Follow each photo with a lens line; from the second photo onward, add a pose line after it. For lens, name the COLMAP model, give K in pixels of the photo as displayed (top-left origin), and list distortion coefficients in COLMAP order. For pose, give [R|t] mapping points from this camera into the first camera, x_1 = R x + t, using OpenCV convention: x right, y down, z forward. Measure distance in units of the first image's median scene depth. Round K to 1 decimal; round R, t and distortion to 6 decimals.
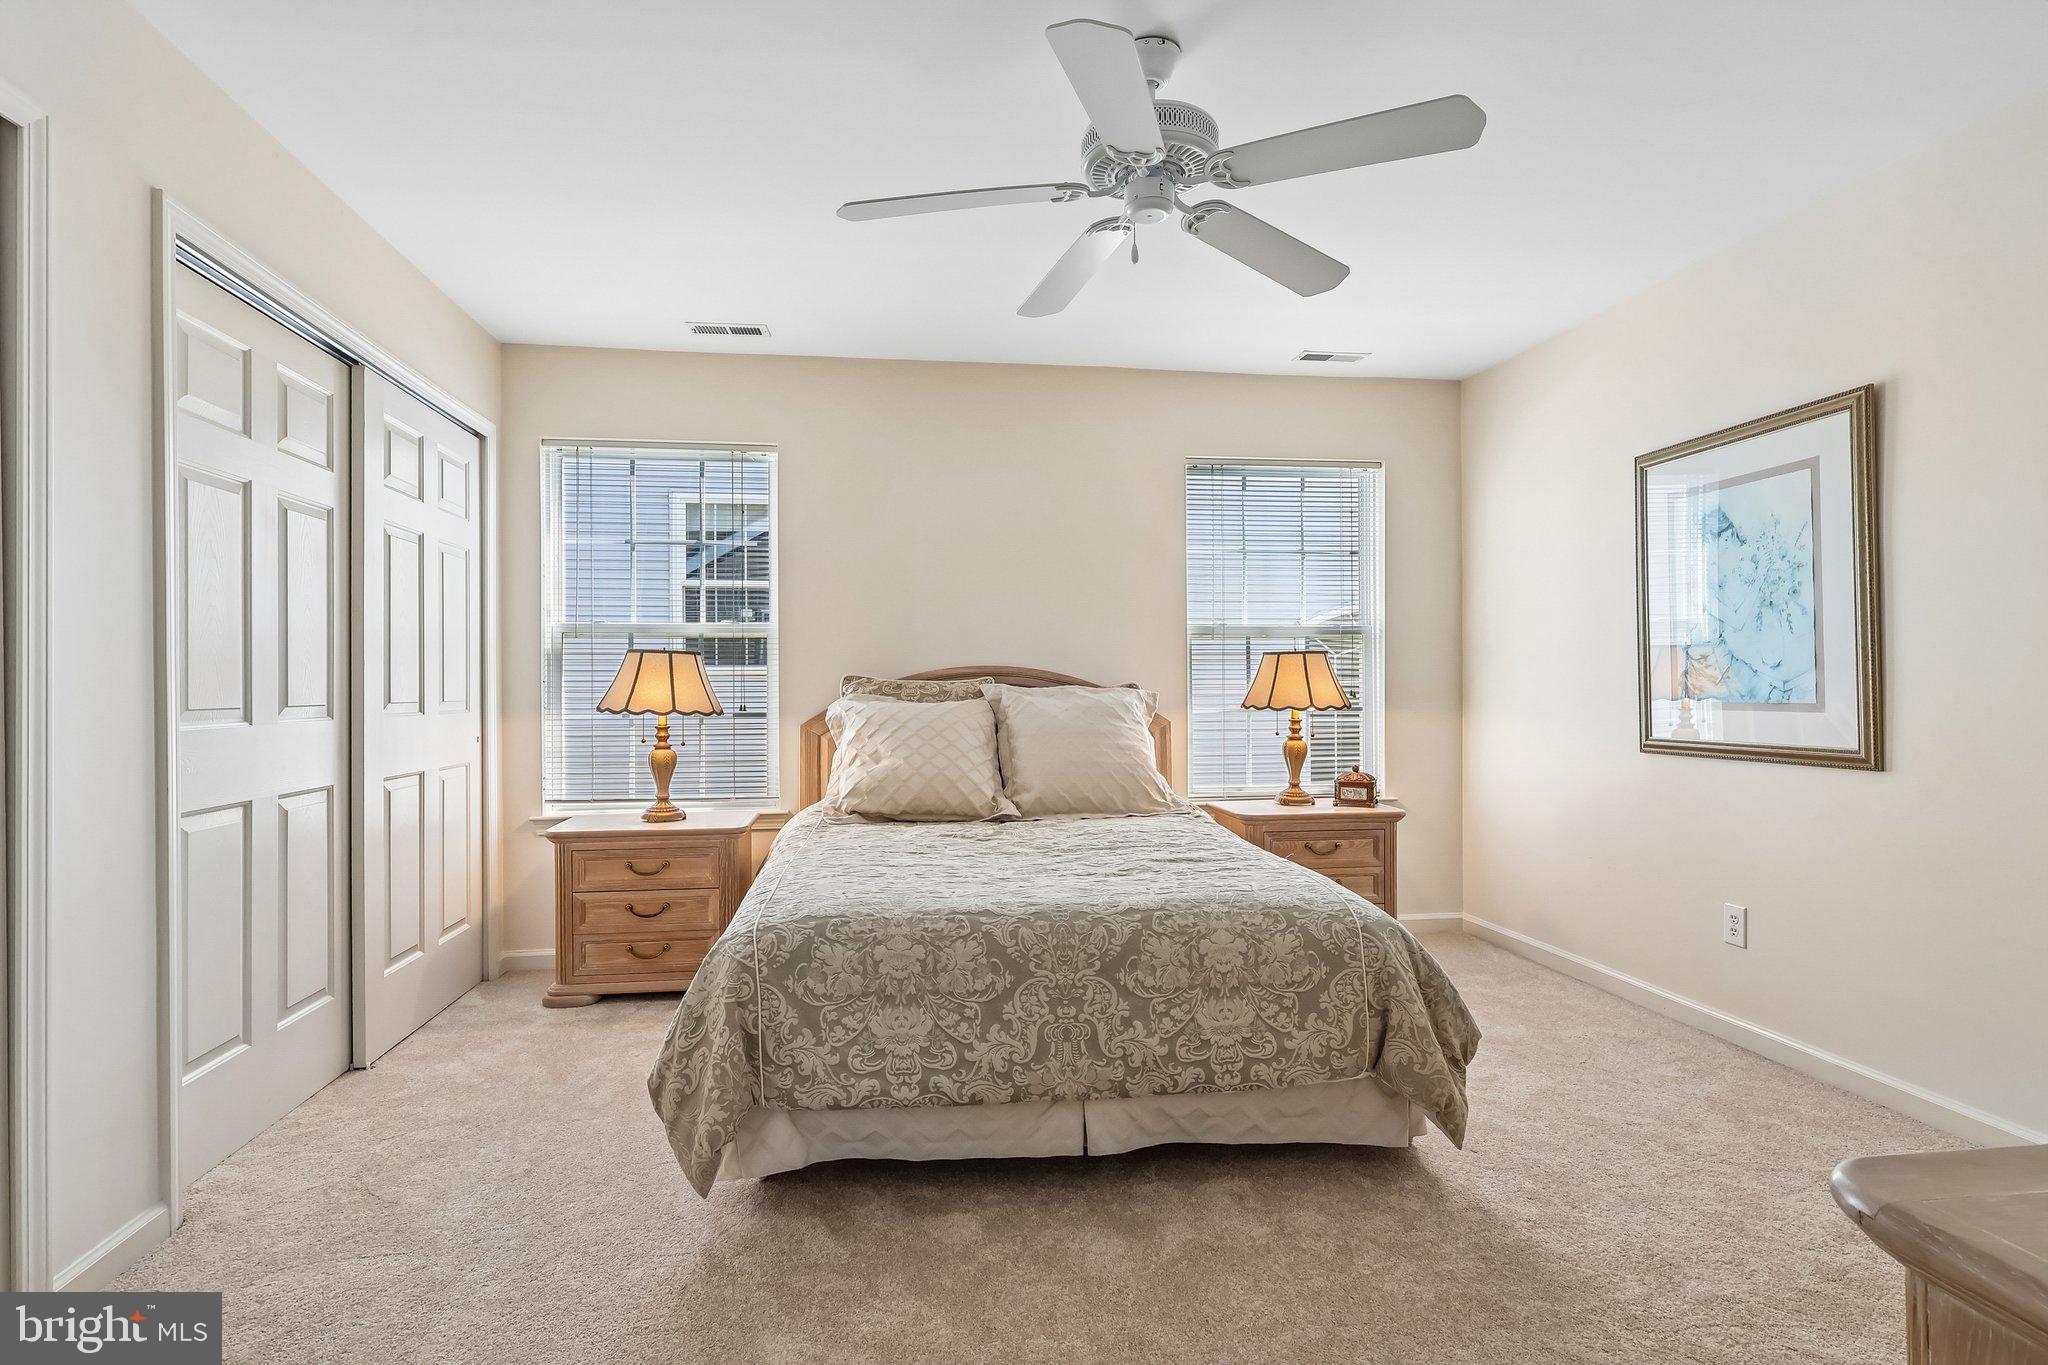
lens RADIAL K [[998.7, 0, 1021.9], [0, 998.7, 681.2], [0, 0, 1]] dist [-0.002649, -0.000794]
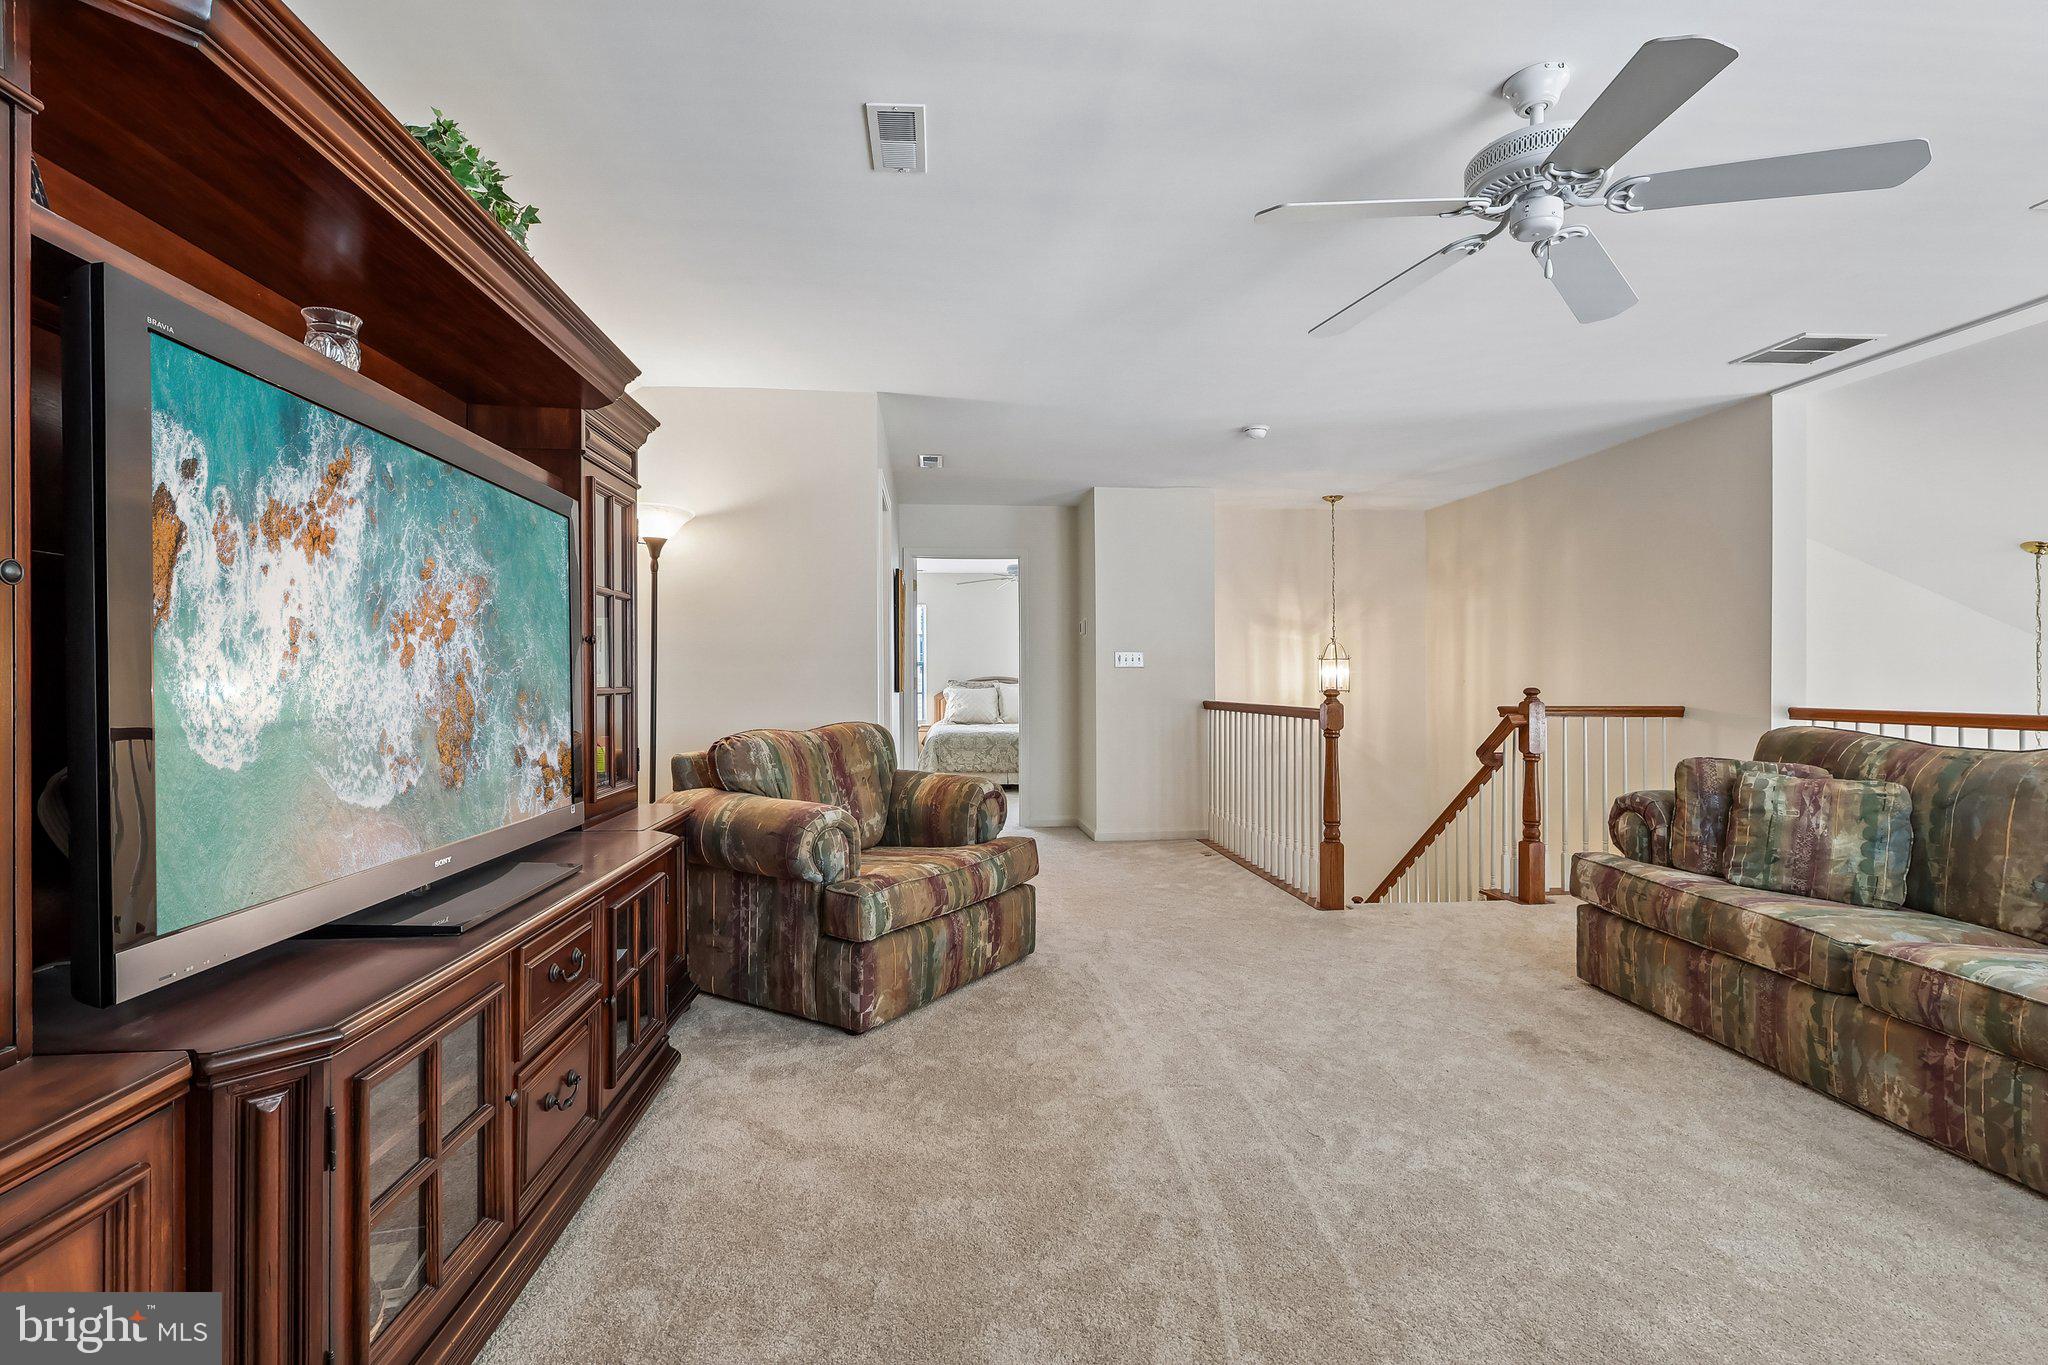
lens RADIAL K [[958.6, 0, 1021.4], [0, 958.6, 681.5], [0, 0, 1]] dist [0.000828, -0.000145]
pose [[0.998231, 0.002104, -0.059414, 0.221607], [-0.001785, 0.999984, 0.005413, -0.016478], [0.059425, -0.005297, 0.998219, -1.957299]]
